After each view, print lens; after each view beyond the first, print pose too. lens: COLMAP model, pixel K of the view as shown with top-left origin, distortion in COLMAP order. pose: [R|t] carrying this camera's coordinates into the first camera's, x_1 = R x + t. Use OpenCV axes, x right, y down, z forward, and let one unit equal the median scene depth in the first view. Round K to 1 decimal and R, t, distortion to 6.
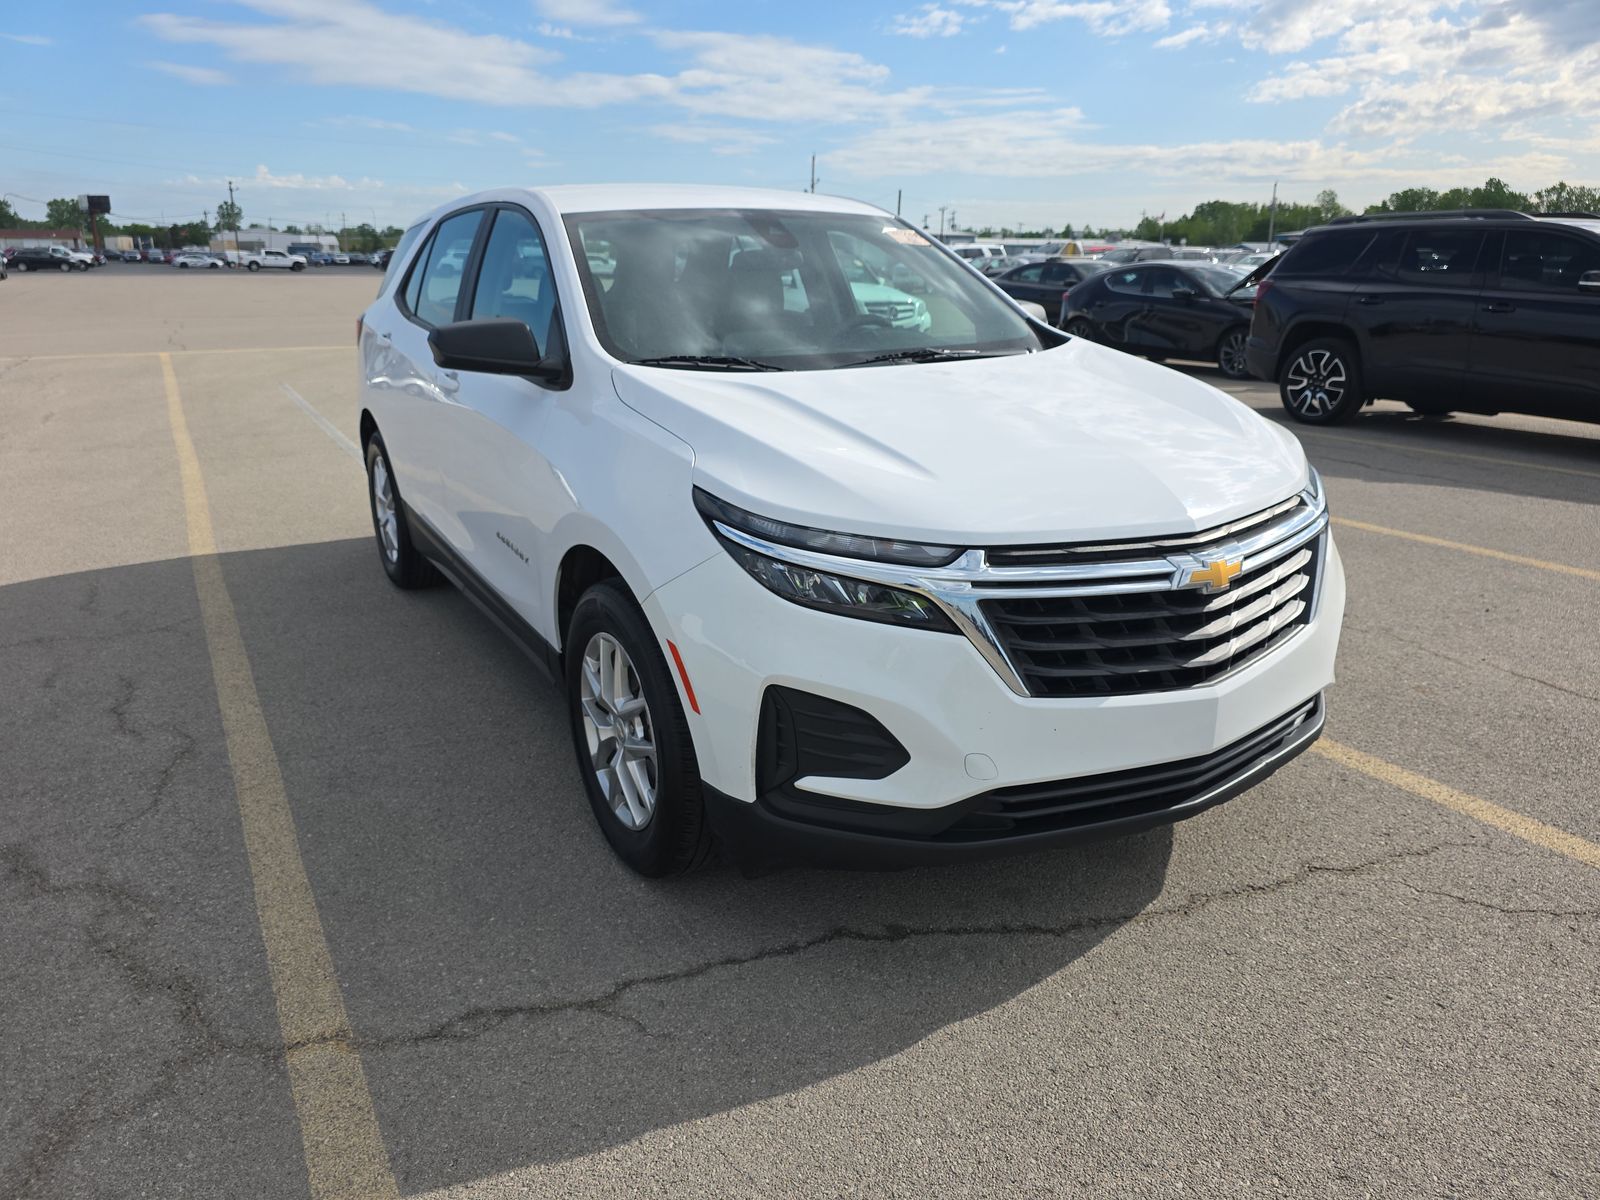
lens RADIAL K [[1090.4, 0, 814.5], [0, 1090.4, 598.2], [0, 0, 1]] dist [0.001911, -0.007777]
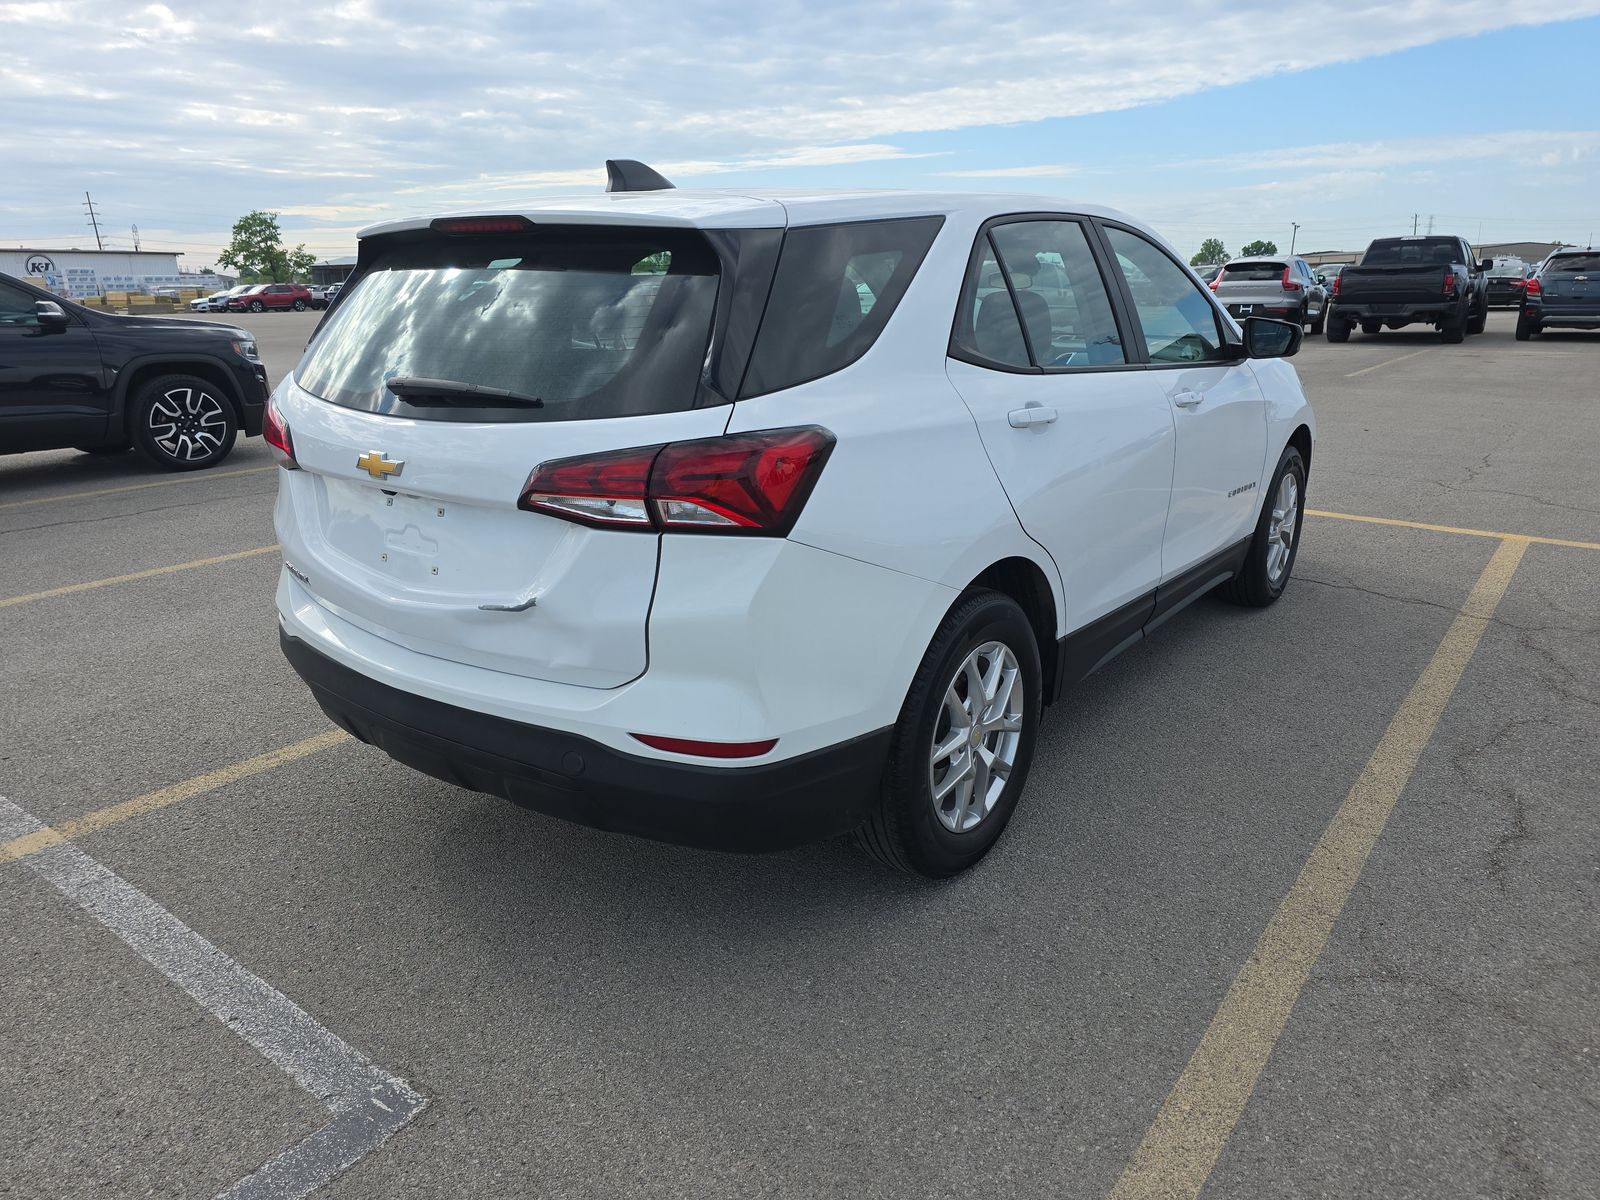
lens RADIAL K [[1090.4, 0, 814.5], [0, 1090.4, 598.2], [0, 0, 1]] dist [0.001911, -0.007777]
pose [[-0.380810, -0.255616, 0.888619, -1.445899], [0.288439, 0.880236, 0.376812, -0.648817], [-0.878514, 0.399807, -0.261473, 2.080240]]
